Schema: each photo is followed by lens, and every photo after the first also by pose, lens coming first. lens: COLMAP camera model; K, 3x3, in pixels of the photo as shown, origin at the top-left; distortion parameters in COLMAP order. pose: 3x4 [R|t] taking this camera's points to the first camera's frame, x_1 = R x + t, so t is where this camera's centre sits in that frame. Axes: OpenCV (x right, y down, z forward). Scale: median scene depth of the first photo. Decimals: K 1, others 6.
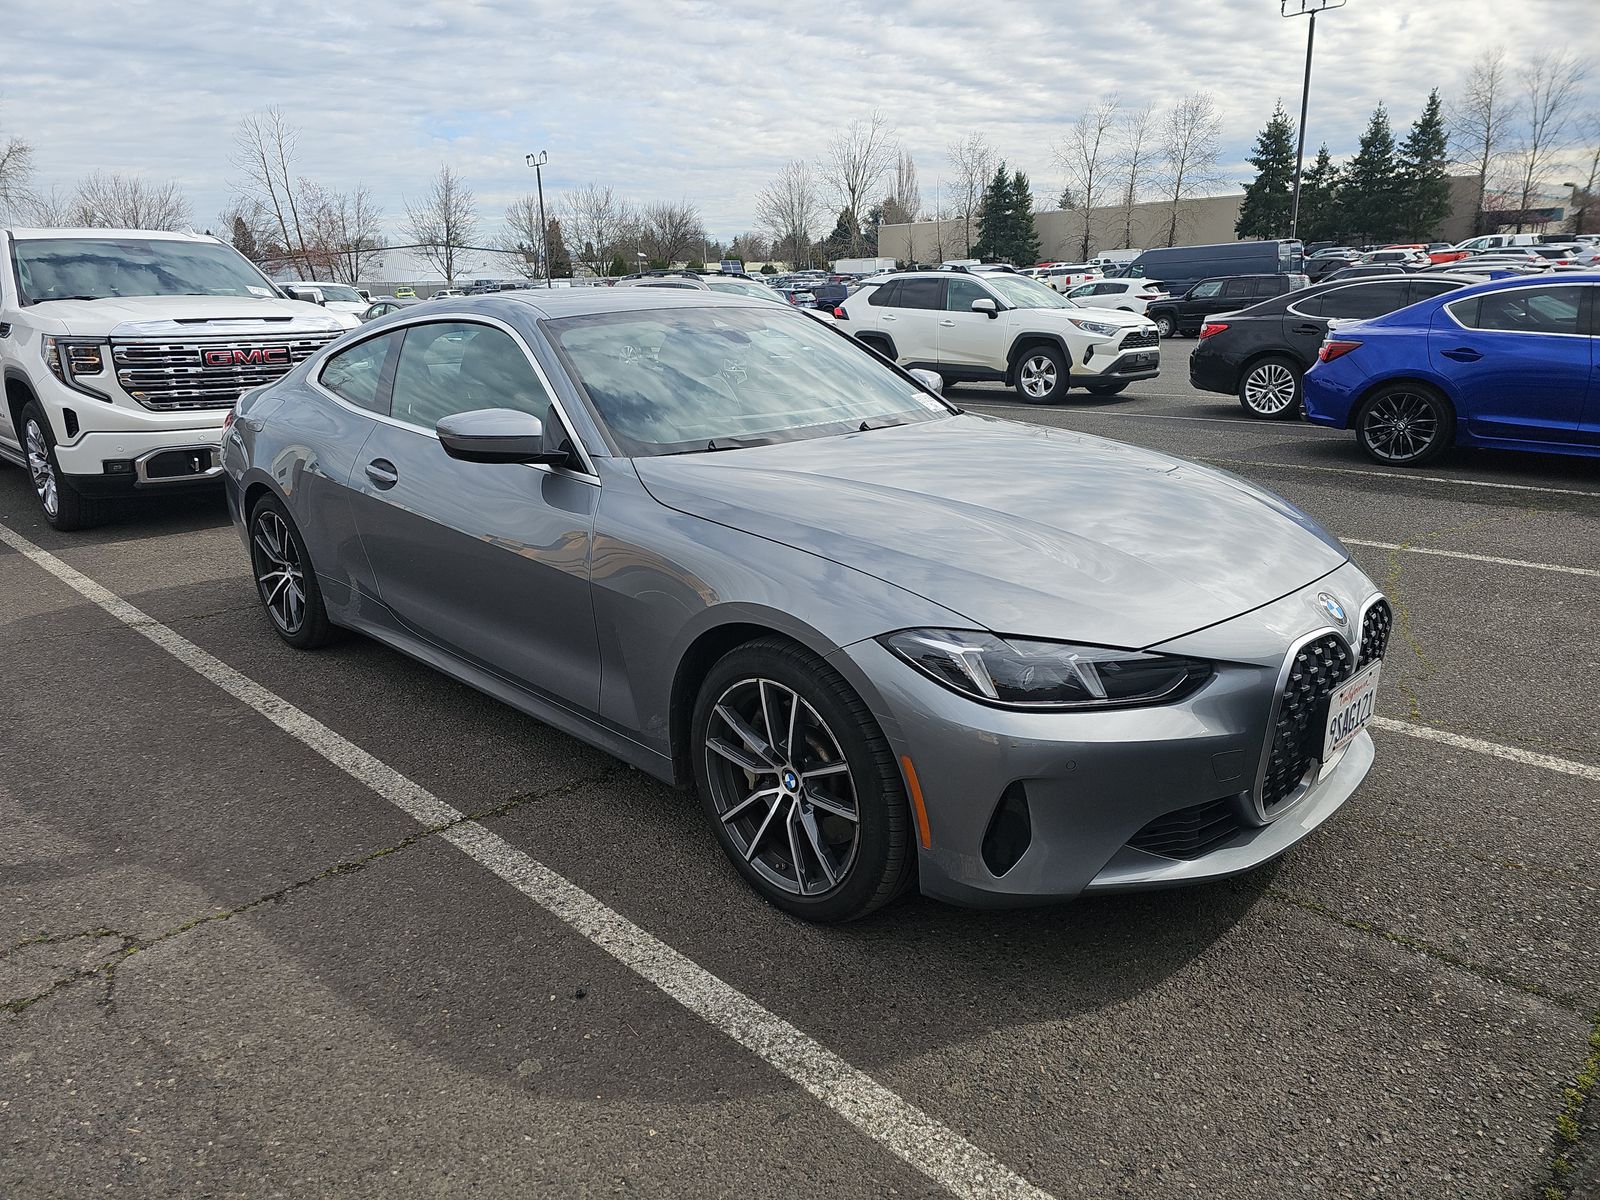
lens RADIAL K [[1075.6, 0, 782.5], [0, 1075.6, 605.1], [0, 0, 1]] dist [-0.000222, -0.006303]
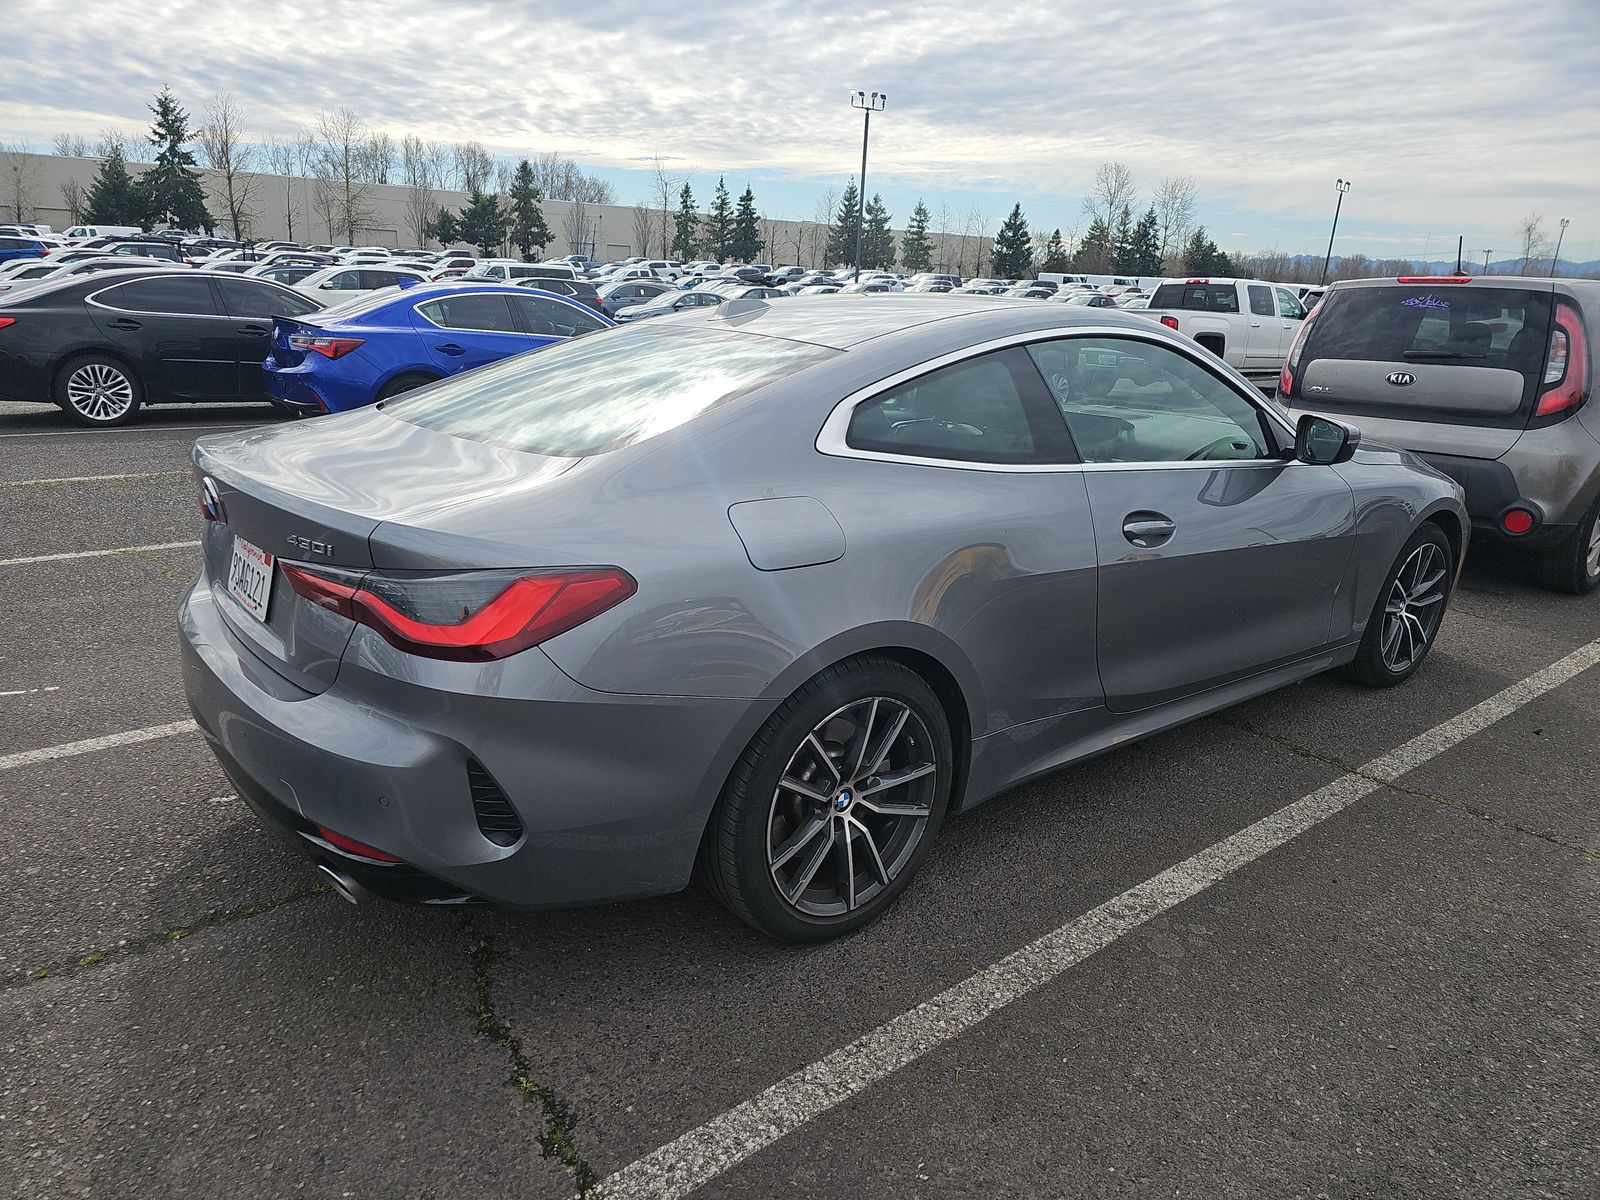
lens RADIAL K [[1075.6, 0, 782.5], [0, 1075.6, 605.1], [0, 0, 1]] dist [-0.000222, -0.006303]
pose [[0.099560, -0.253550, 0.962185, -0.380685], [0.241474, 0.944239, 0.223835, -0.100525], [-0.965287, 0.210058, 0.155234, 0.370644]]
